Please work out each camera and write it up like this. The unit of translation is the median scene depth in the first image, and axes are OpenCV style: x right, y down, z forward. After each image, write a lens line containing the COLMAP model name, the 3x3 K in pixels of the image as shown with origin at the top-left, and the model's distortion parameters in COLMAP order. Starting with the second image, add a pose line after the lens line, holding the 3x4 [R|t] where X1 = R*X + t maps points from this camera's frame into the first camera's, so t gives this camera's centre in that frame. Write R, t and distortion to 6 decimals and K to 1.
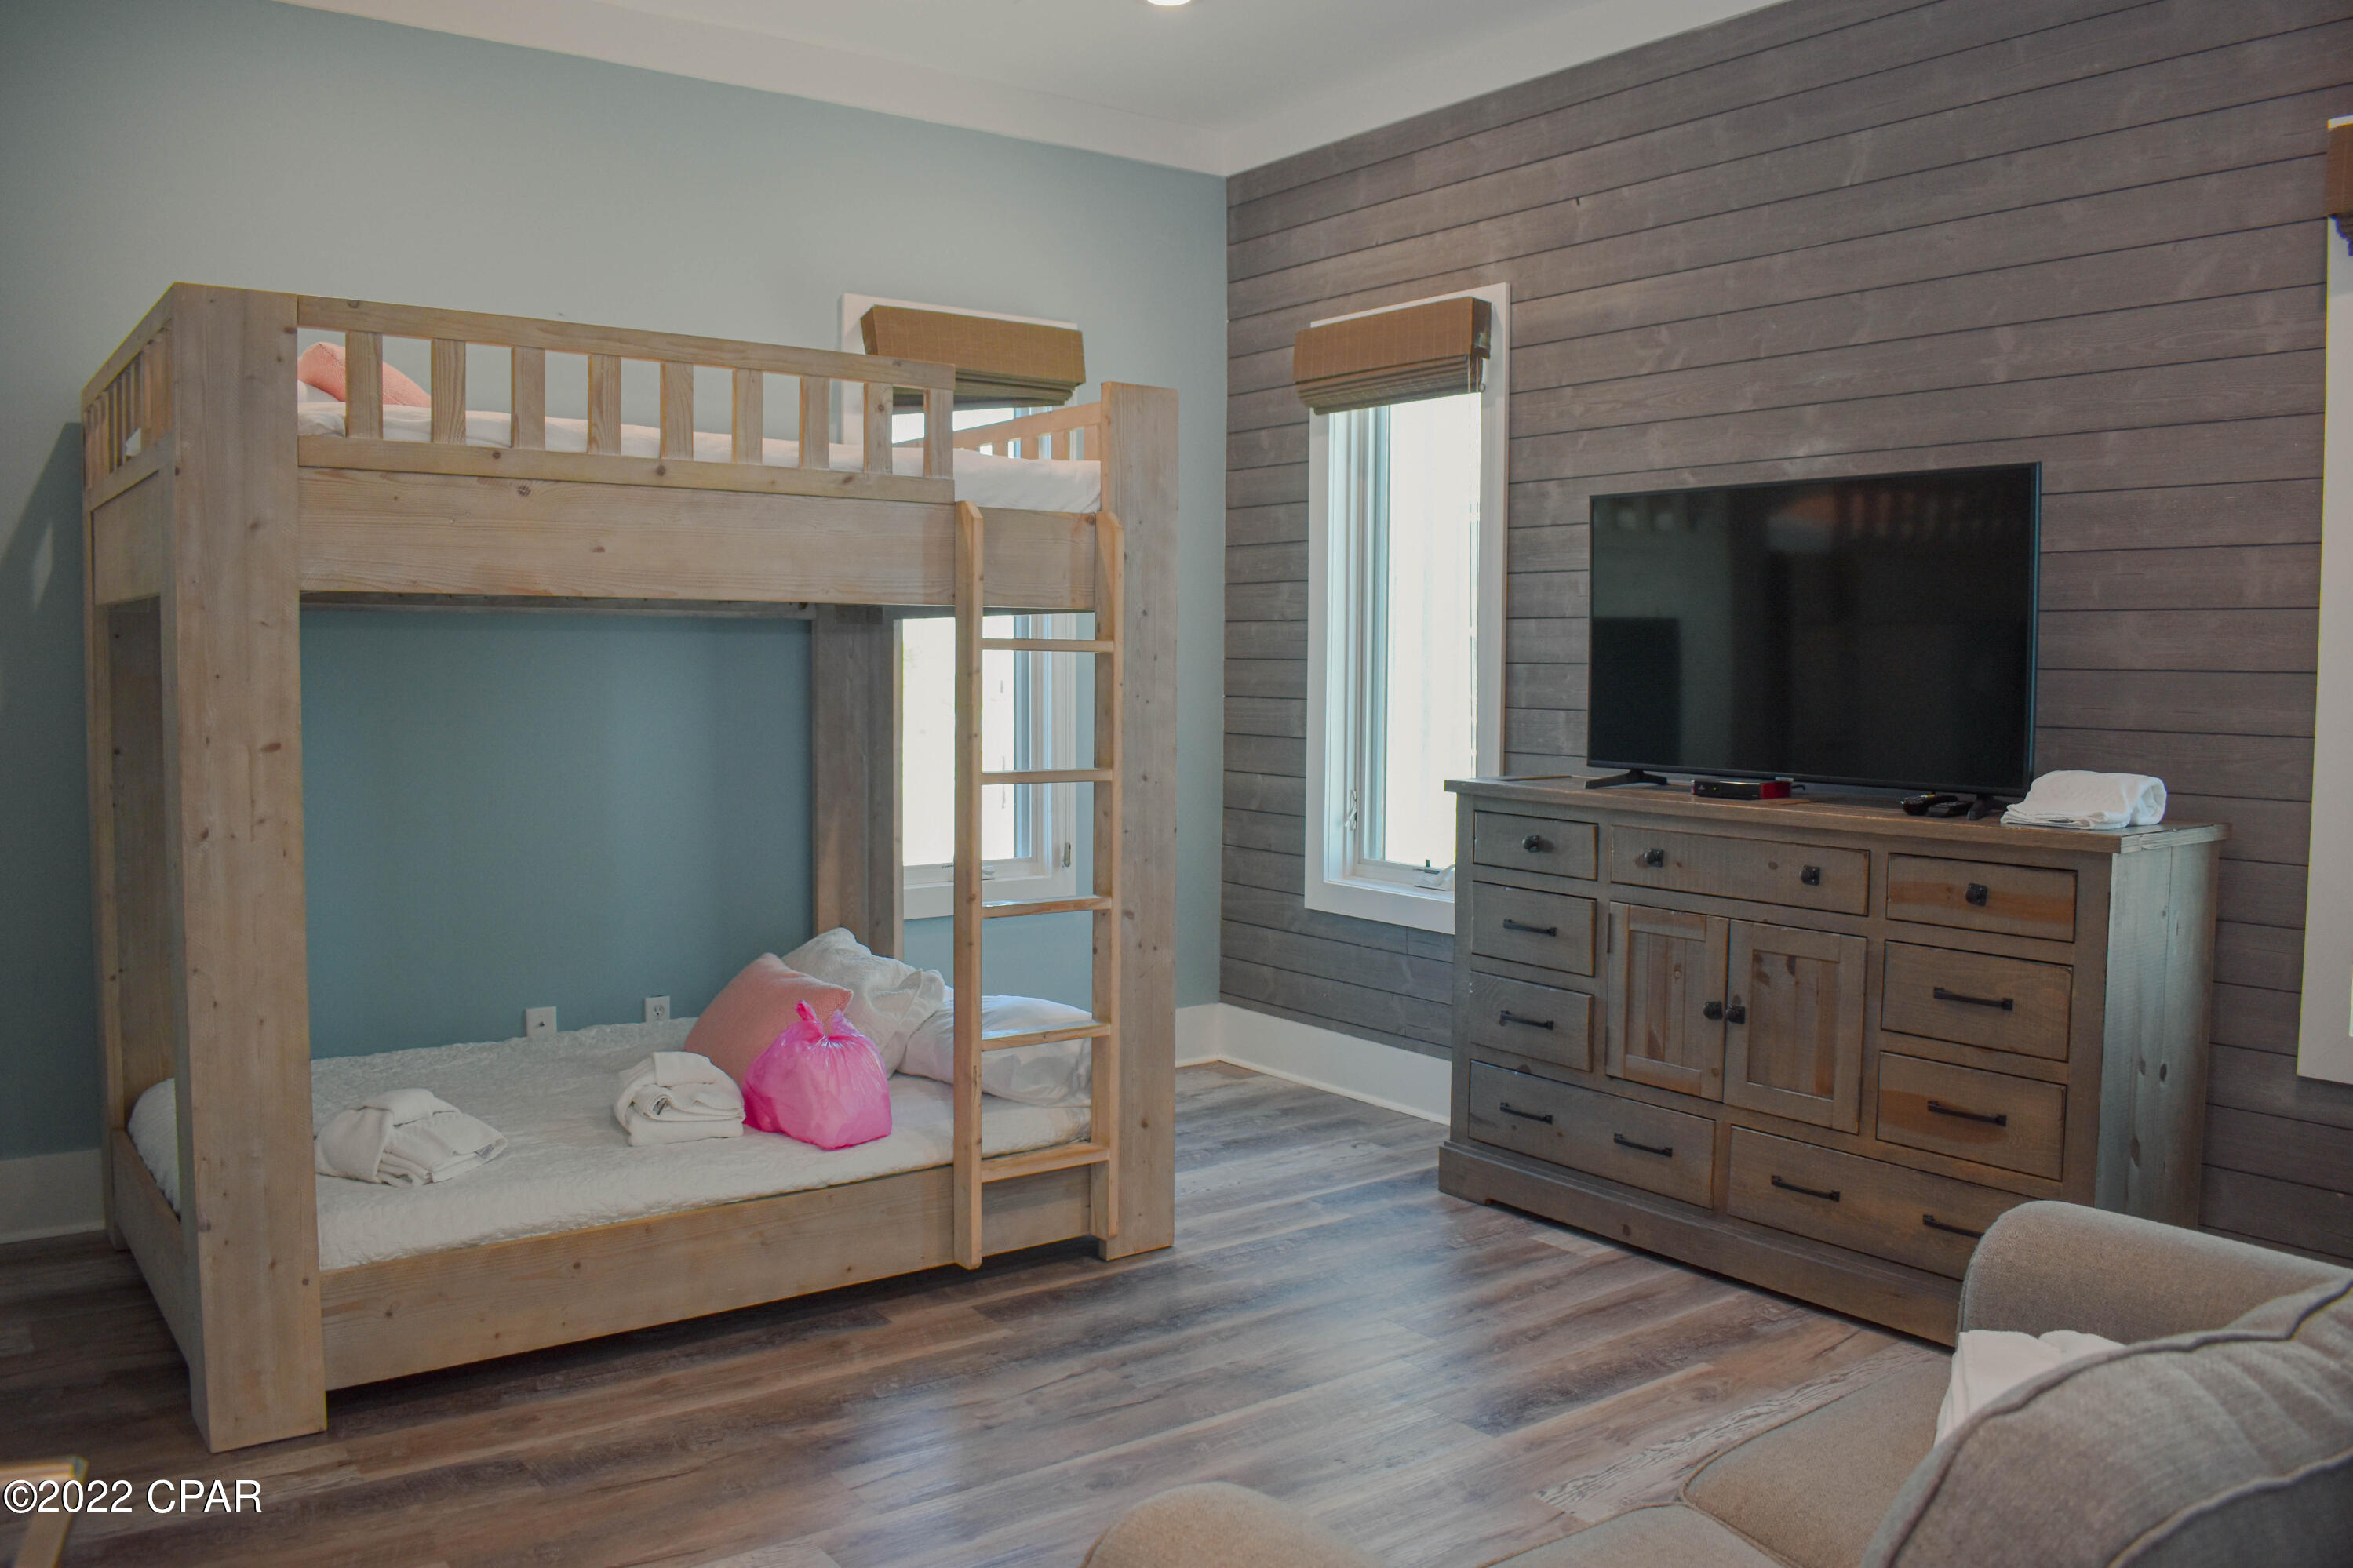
lens RADIAL K [[1943.9, 0, 1176.5], [0, 1943.9, 784.0], [0, 0, 1]] dist [-0.092942, 0.013703]
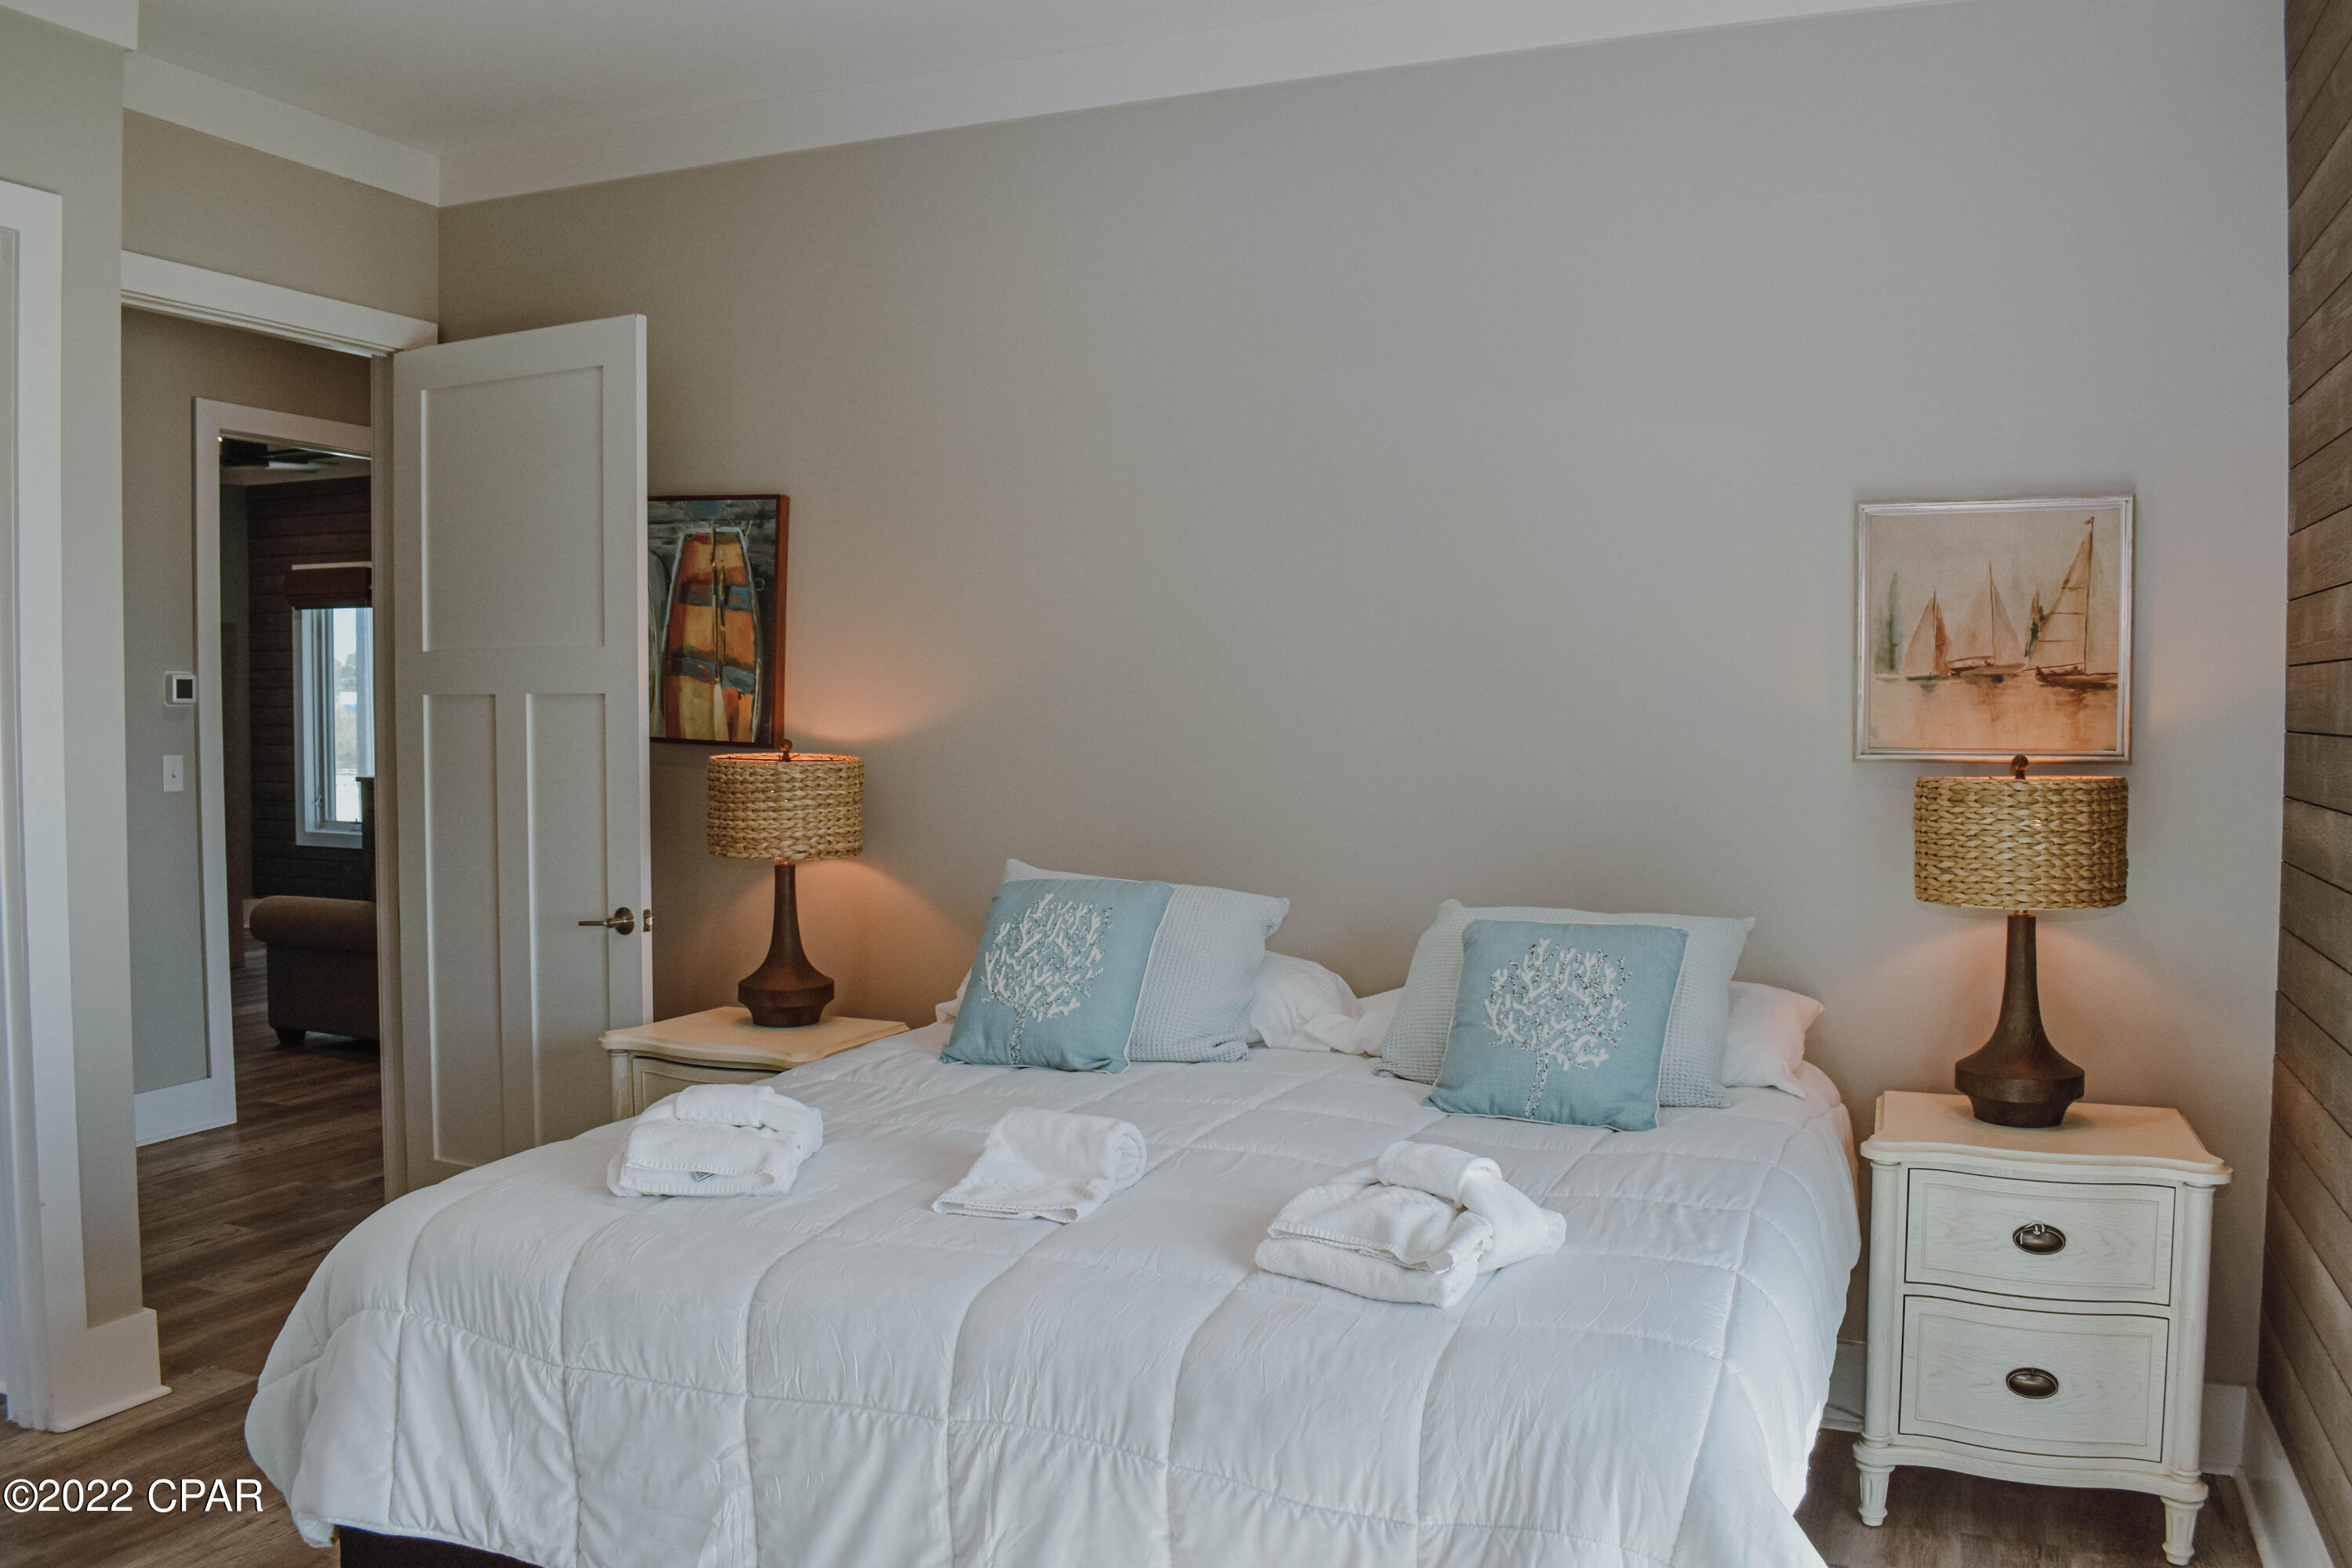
lens RADIAL K [[1864.1, 0, 1176.0], [0, 1864.1, 784.0], [0, 0, 1]] dist [-0.076399, -0.000405]
pose [[0.873468, -0.026163, 0.486177, -0.069530], [0.037636, 0.999196, -0.013845, 0.067761], [-0.485424, 0.030391, 0.873751, -1.303216]]
